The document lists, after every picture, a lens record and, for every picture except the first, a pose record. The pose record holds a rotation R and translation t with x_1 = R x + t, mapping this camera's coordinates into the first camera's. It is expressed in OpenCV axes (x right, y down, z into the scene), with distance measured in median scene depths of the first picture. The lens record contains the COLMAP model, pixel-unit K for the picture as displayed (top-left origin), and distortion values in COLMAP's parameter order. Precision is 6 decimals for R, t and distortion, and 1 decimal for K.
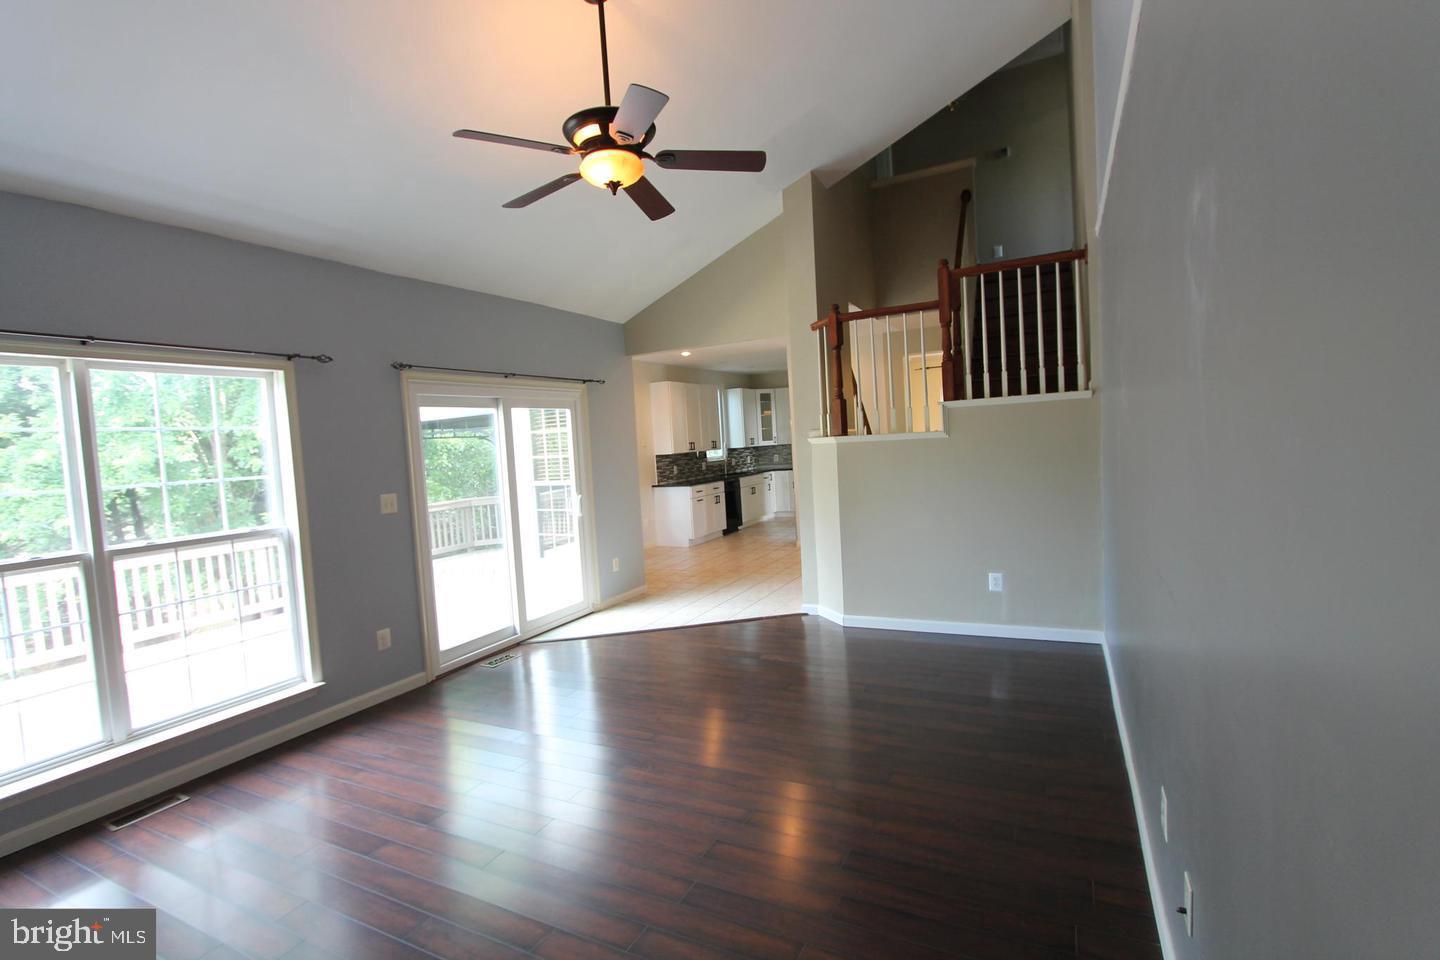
lens RADIAL K [[668.6, 0, 720.1], [0, 668.6, 476.0], [0, 0, 1]] dist [-0.021806, 0.000517]
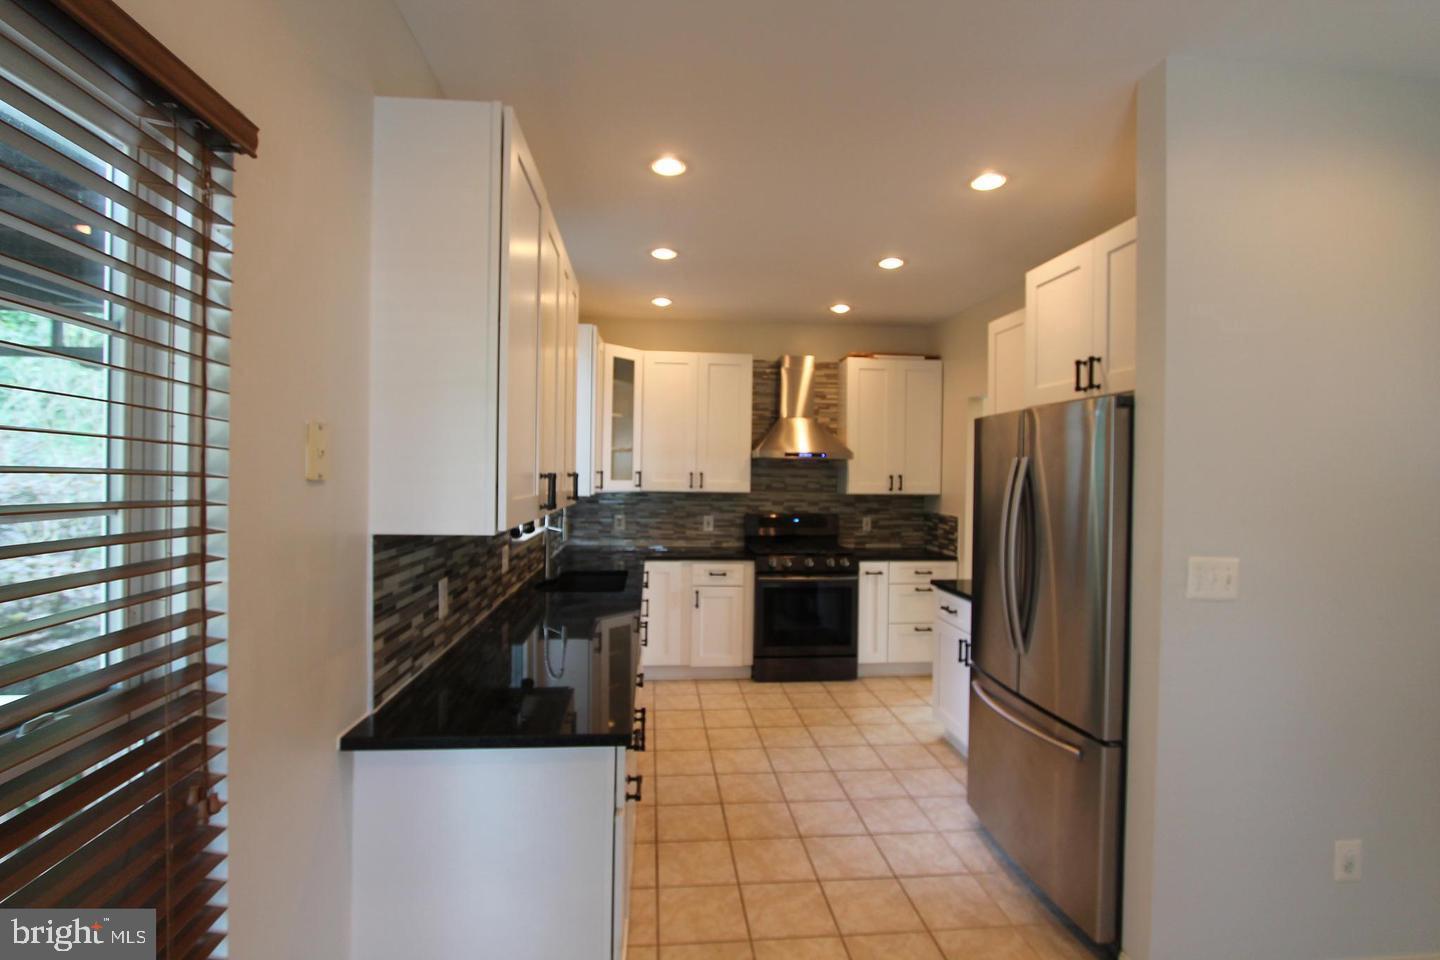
lens RADIAL K [[668.6, 0, 719.6], [0, 668.6, 477.0], [0, 0, 1]] dist [-0.021806, 0.000517]
pose [[0.841607, 0.073144, 0.535115, -0.109685], [-0.040475, 0.996543, -0.072557, -0.035575], [-0.538572, 0.039406, 0.841658, 0.791922]]
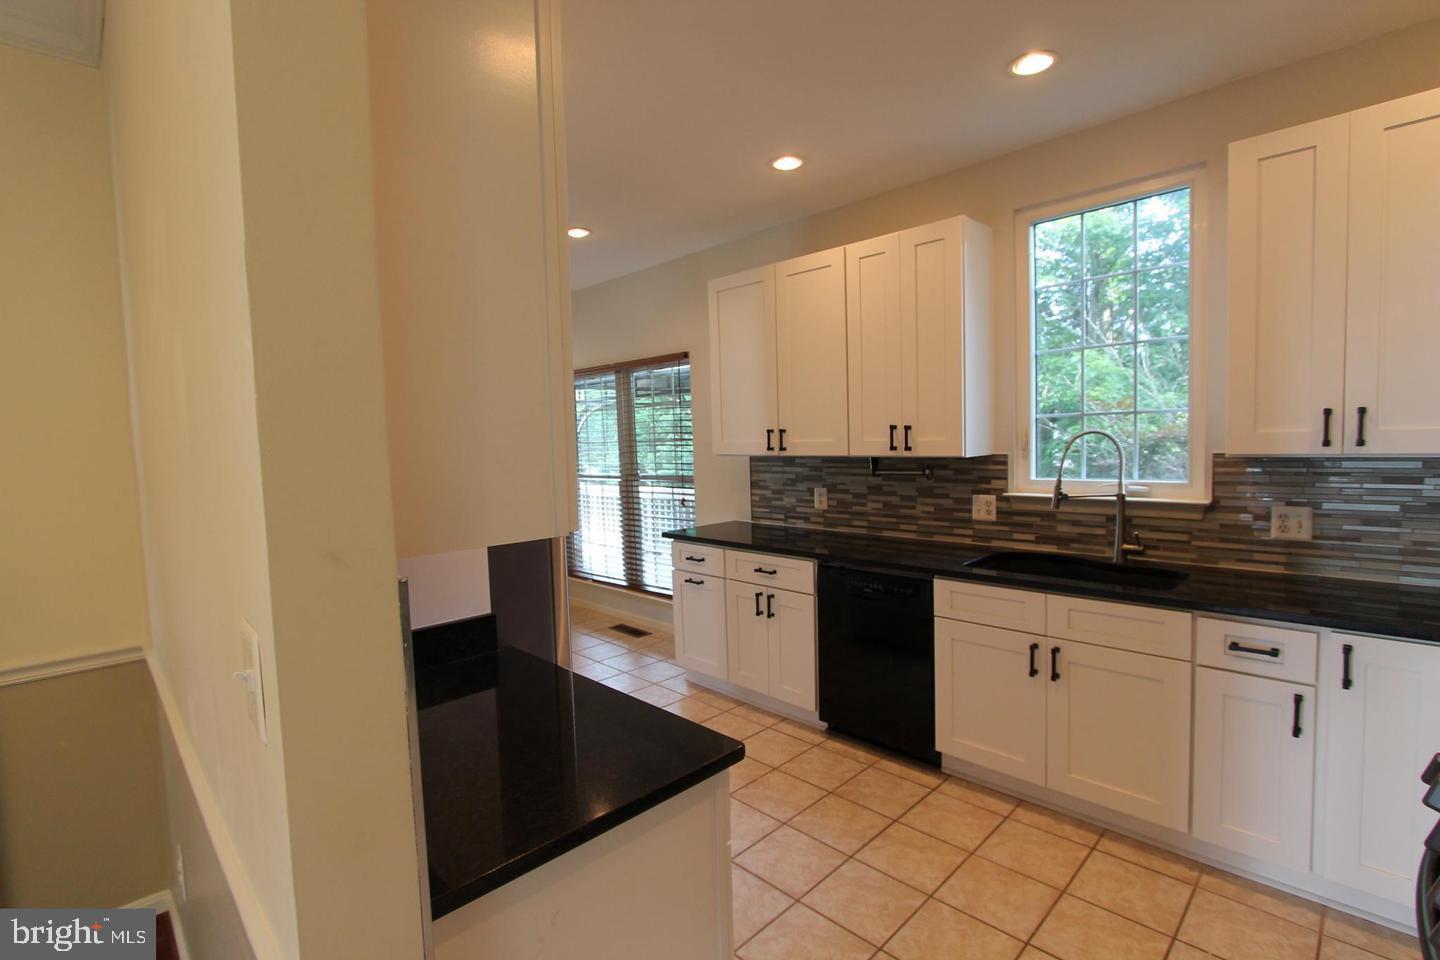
lens RADIAL K [[668.6, 0, 720.8], [0, 668.6, 477.9], [0, 0, 1]] dist [-0.021806, 0.000517]
pose [[-0.313863, 0.130290, -0.940486, 0.309806], [-0.003627, 0.990368, 0.138411, -0.074307], [0.949461, 0.046853, -0.310367, 1.082411]]
